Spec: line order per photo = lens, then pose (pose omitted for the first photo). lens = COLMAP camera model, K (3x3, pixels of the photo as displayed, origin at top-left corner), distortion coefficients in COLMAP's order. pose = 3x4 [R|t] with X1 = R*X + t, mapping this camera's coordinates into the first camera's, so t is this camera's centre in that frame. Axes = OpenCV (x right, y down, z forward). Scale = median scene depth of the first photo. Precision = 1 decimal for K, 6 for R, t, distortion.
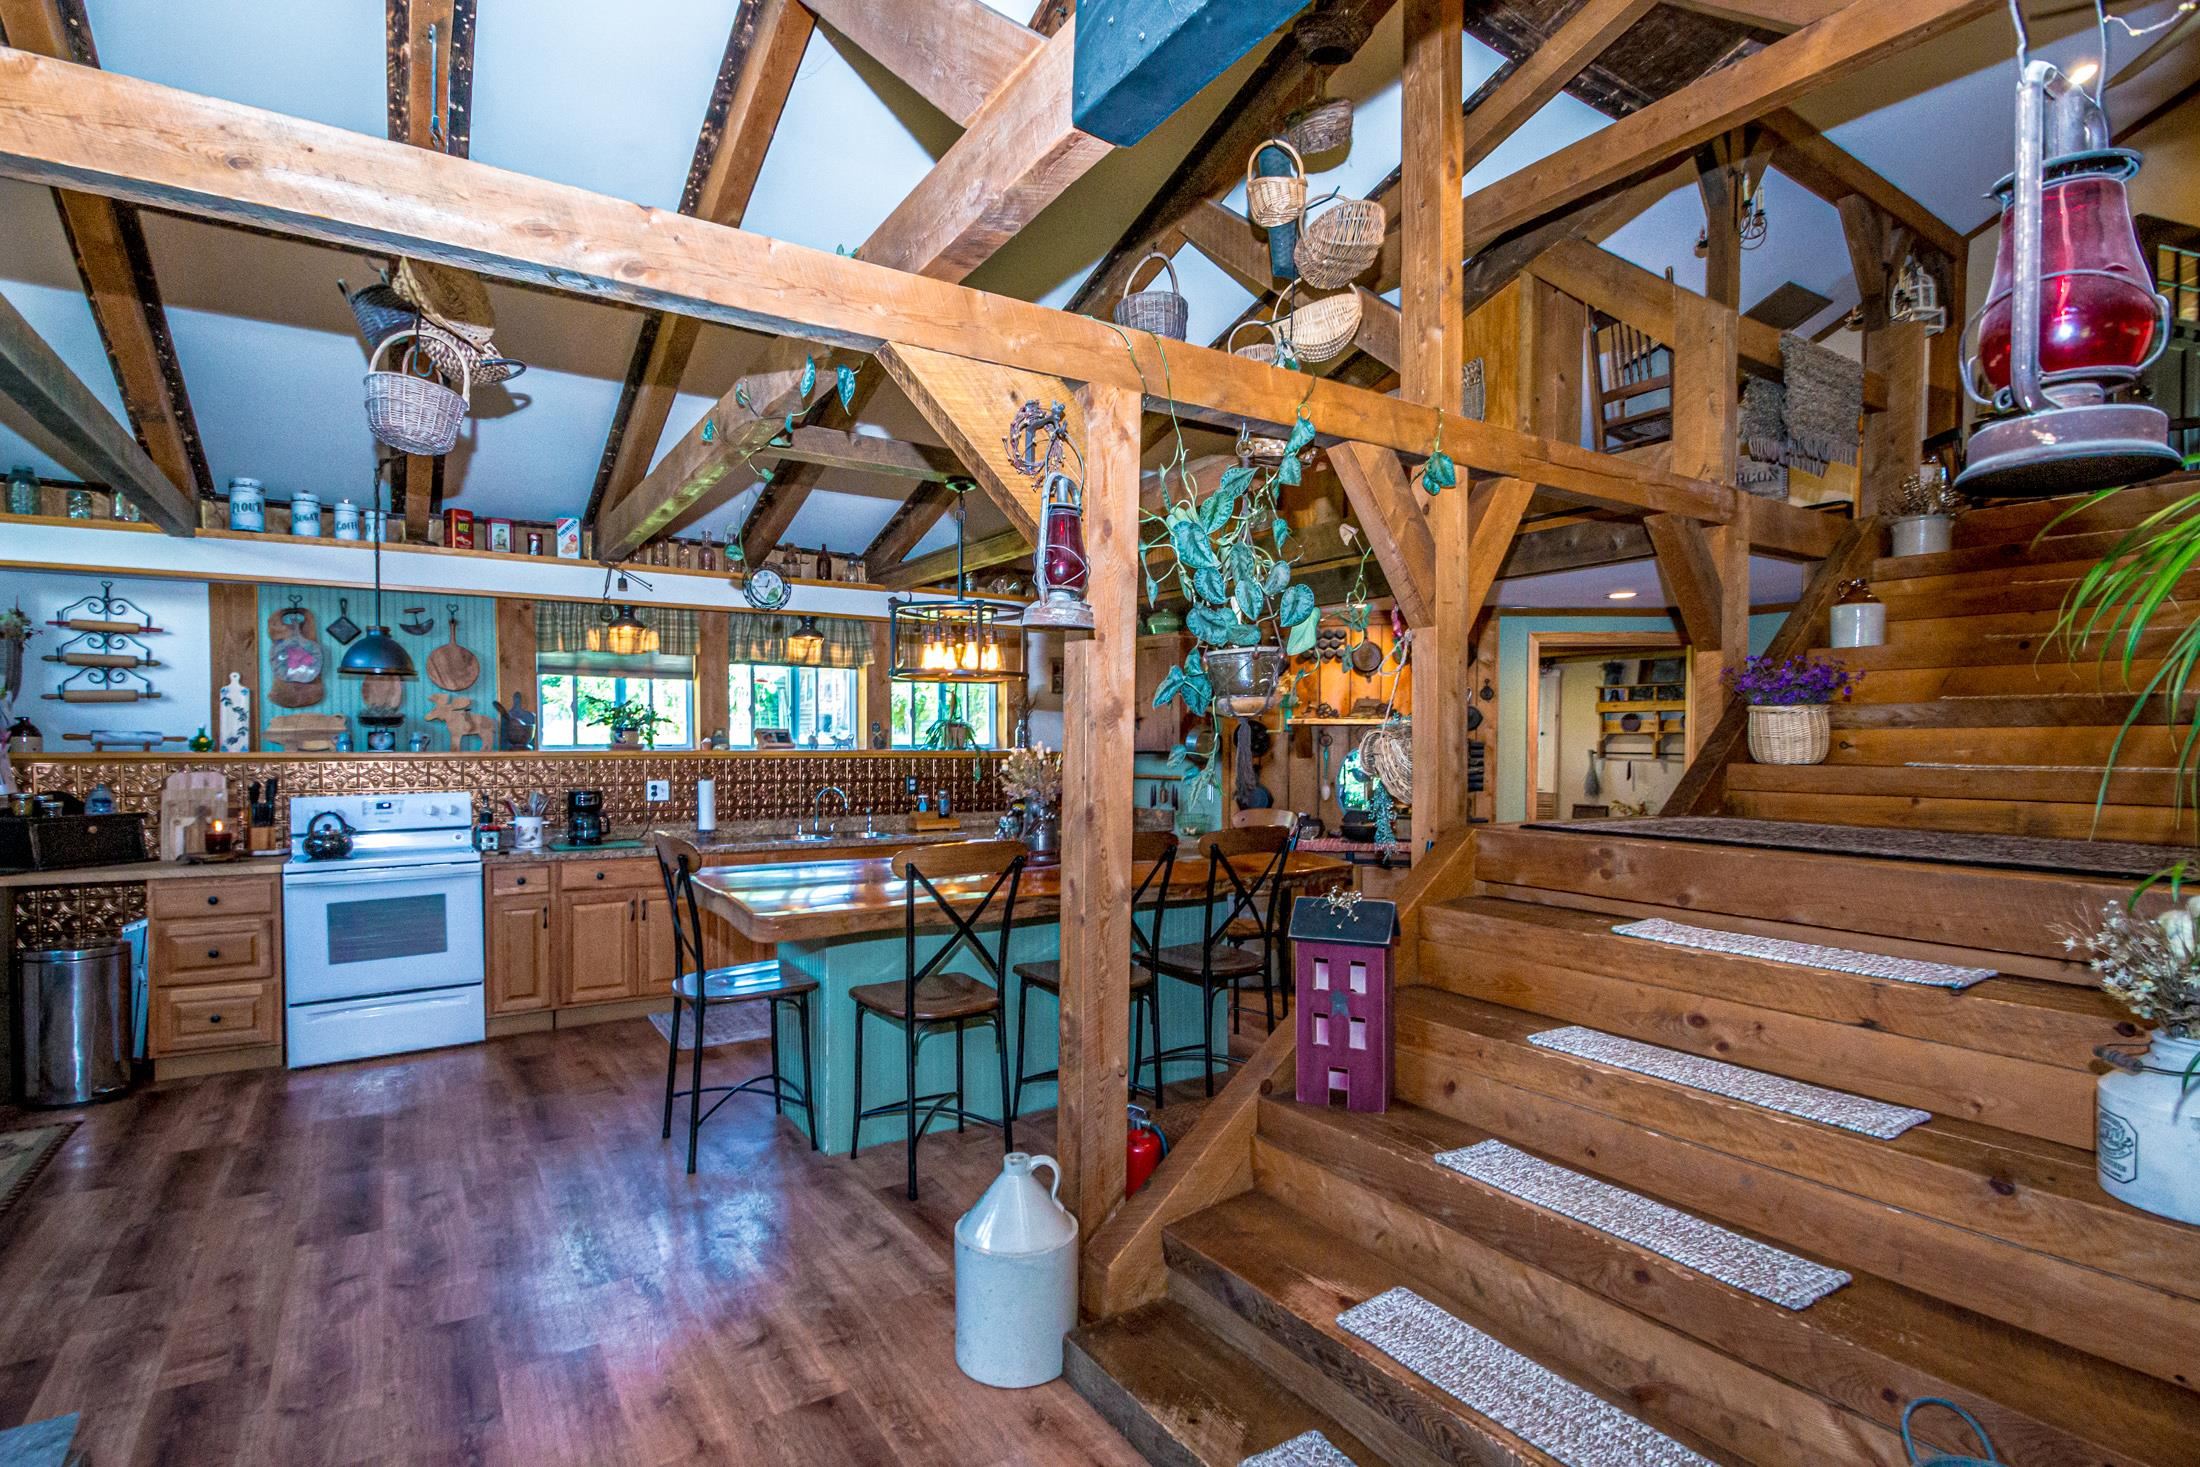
lens RADIAL K [[1078.1, 0, 1063.7], [0, 1078.1, 757.1], [0, 0, 1]] dist [0.001928, -0.018259]
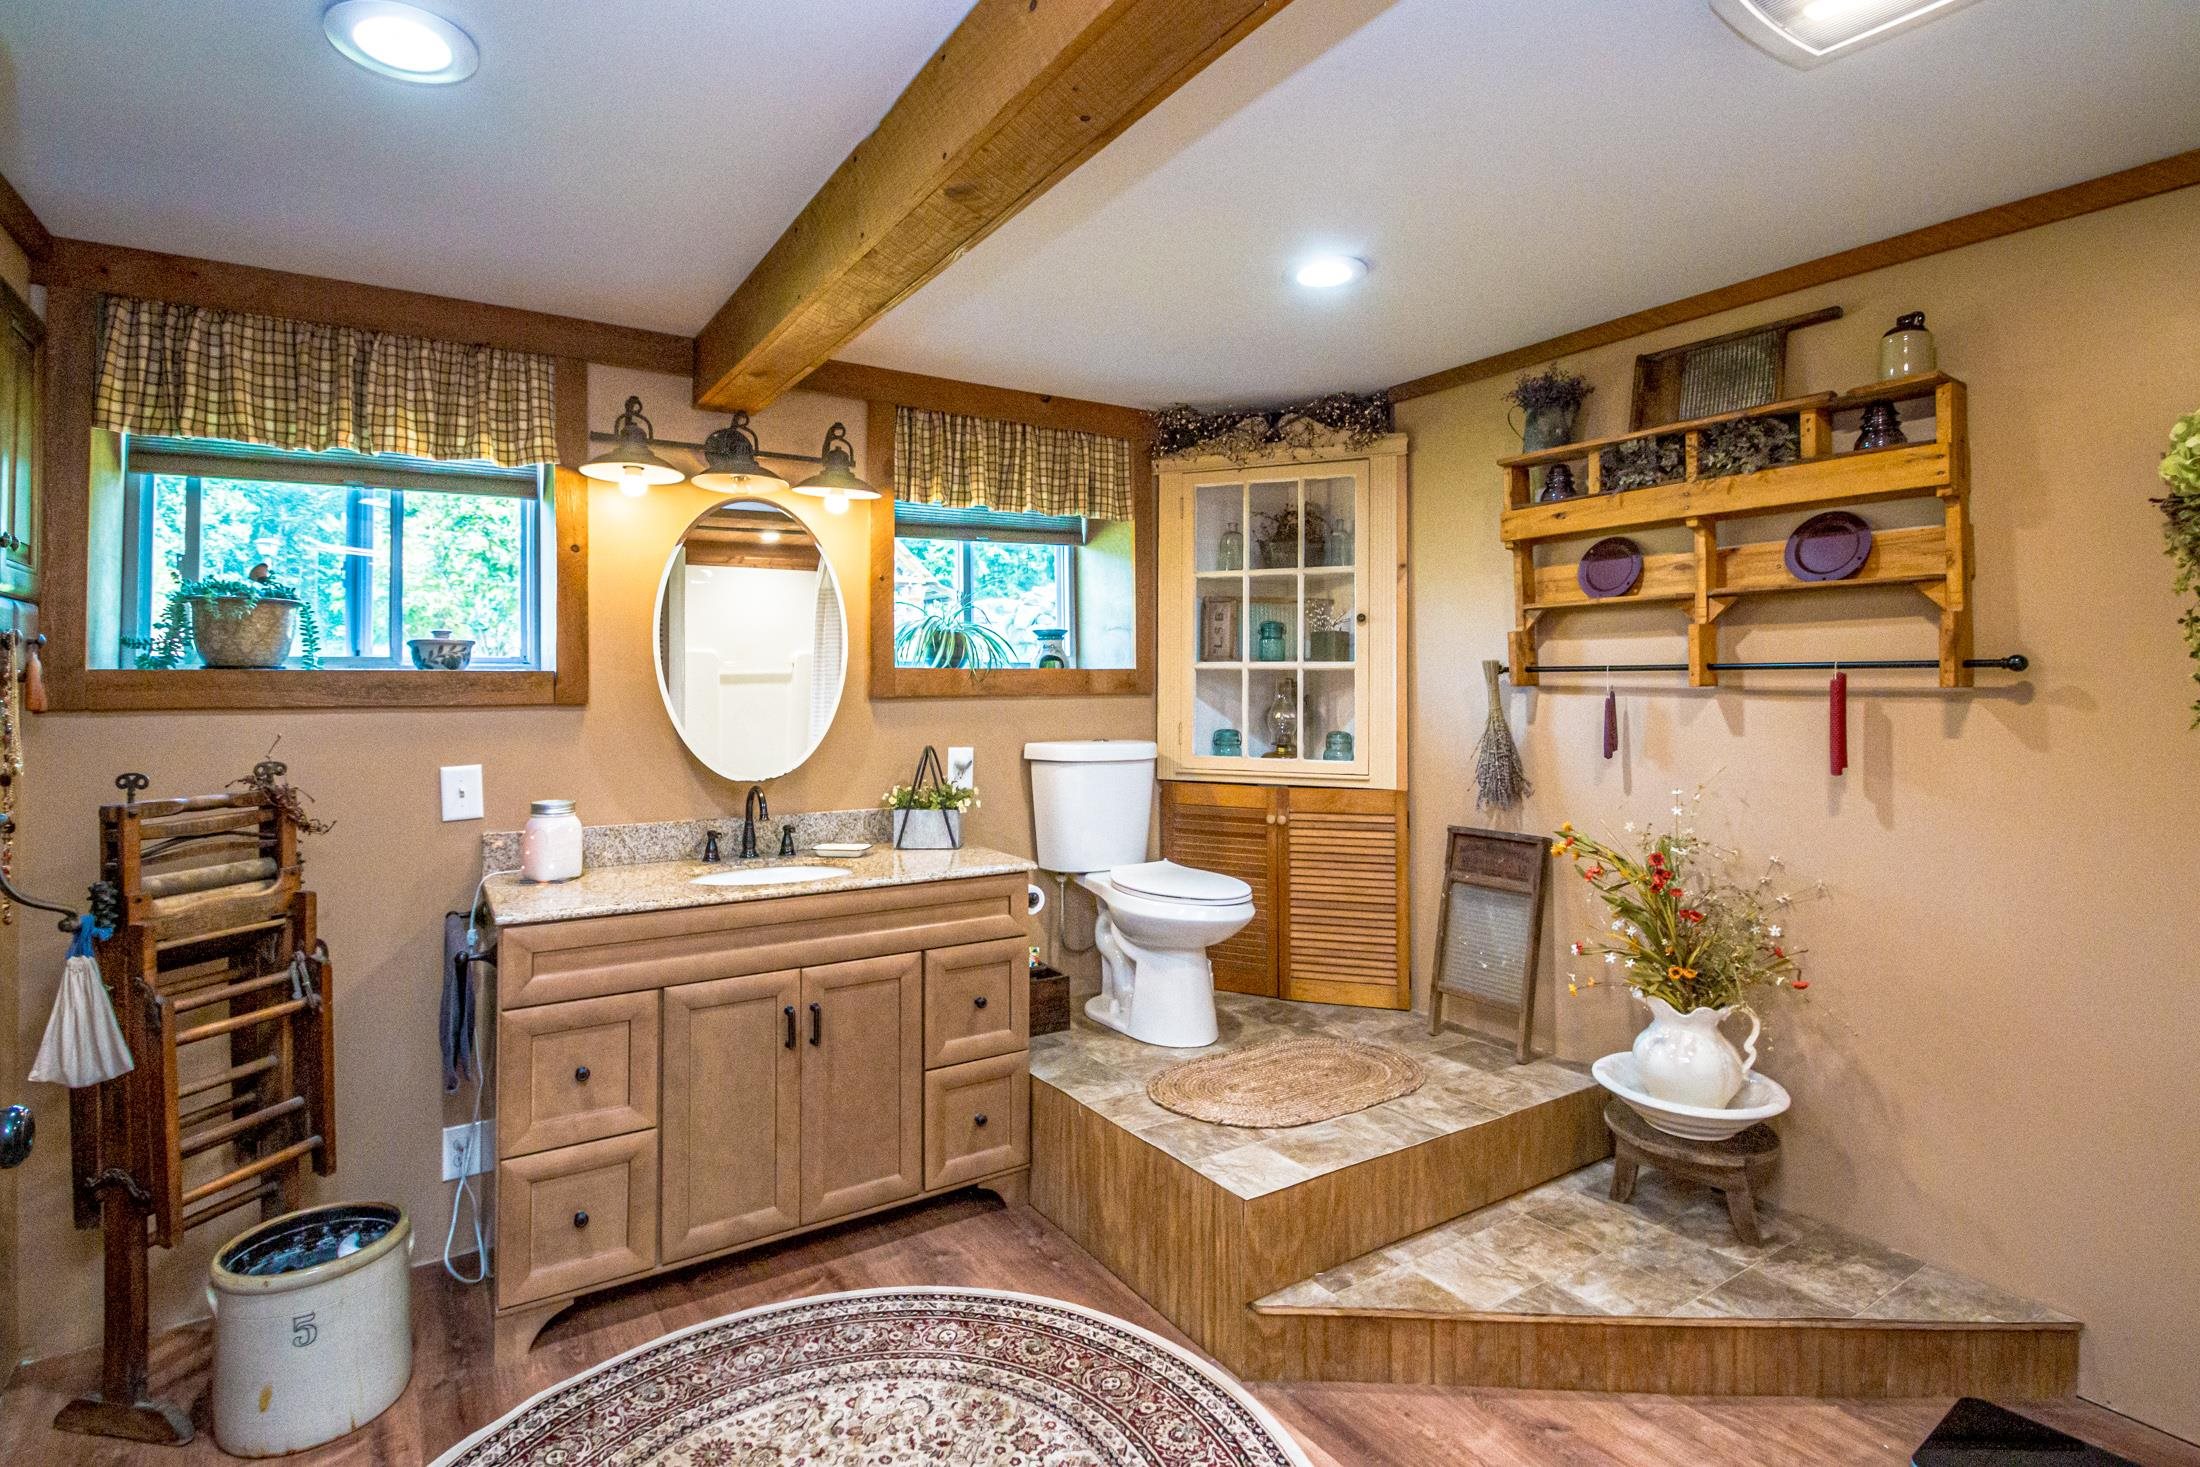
lens RADIAL K [[1087.3, 0, 1096.8], [0, 1087.3, 661.2], [0, 0, 1]] dist [0.000643, -0.005984]
pose [[0.999743, -0.004188, 0.022260, 0.609154], [0.005007, 0.999307, -0.036890, 0.007930], [-0.022090, 0.036992, 0.999071, 1.136364]]
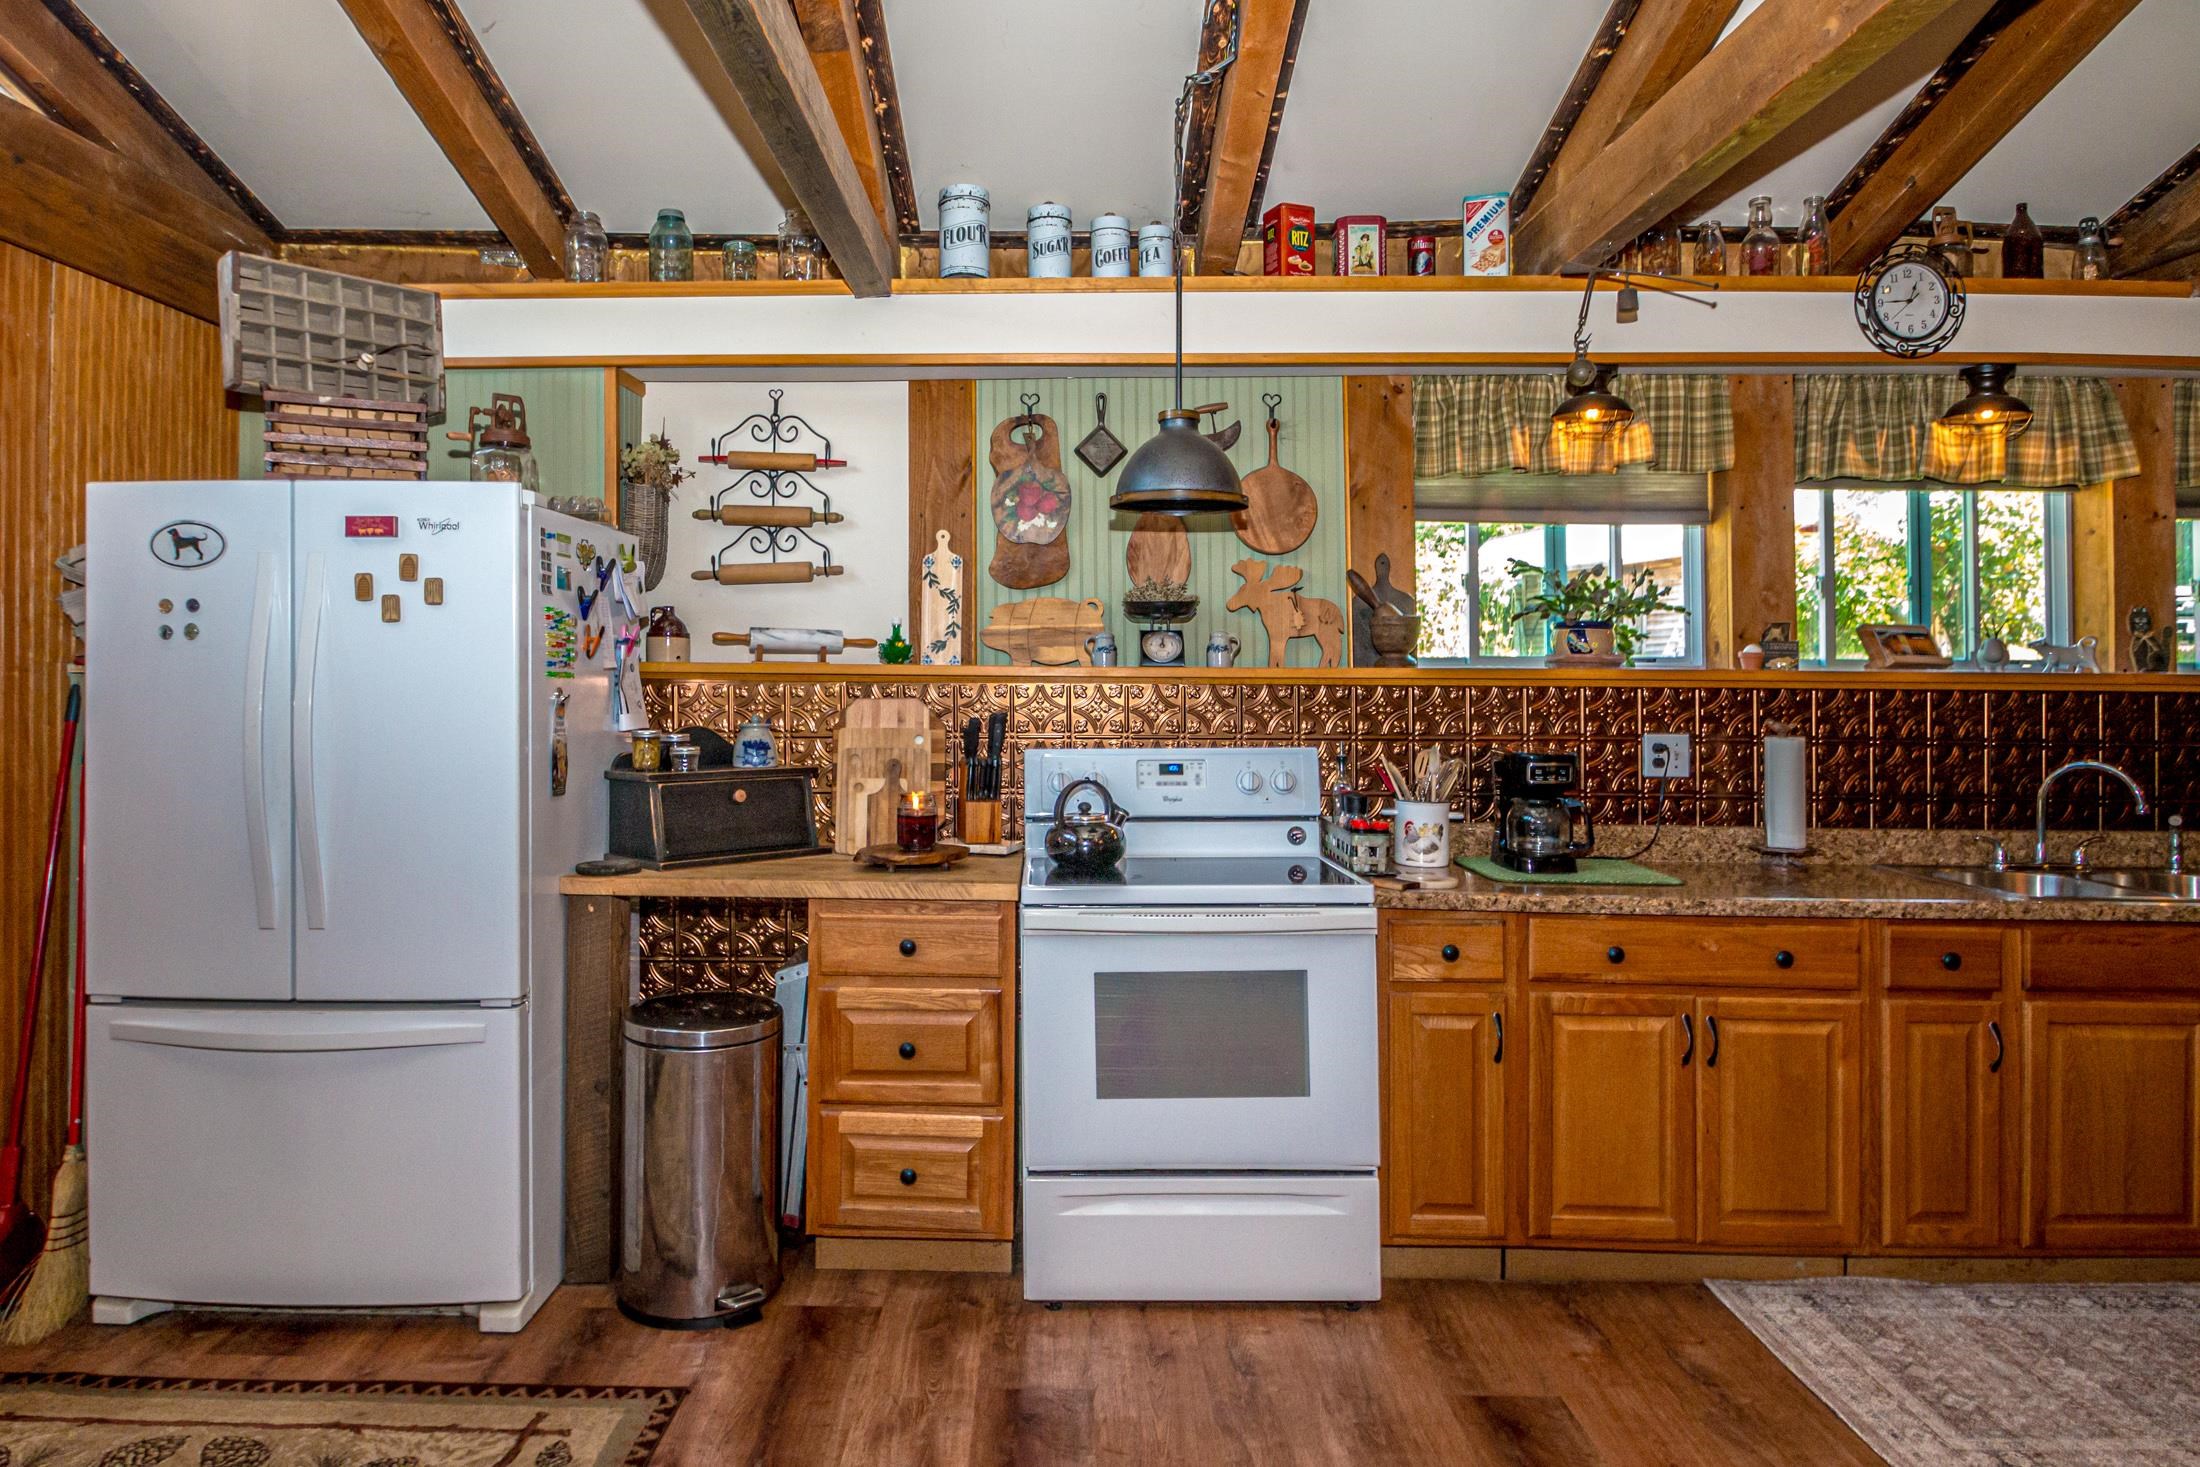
lens RADIAL K [[1273.0, 0, 992.6], [0, 1273.0, 665.7], [0, 0, 1]] dist [-0.017273, 0.000215]
pose [[0.824312, 0.003261, -0.566126, -0.349490], [-0.014203, 0.999788, -0.014923, 0.005161], [0.565958, 0.020342, 0.824183, 0.434744]]
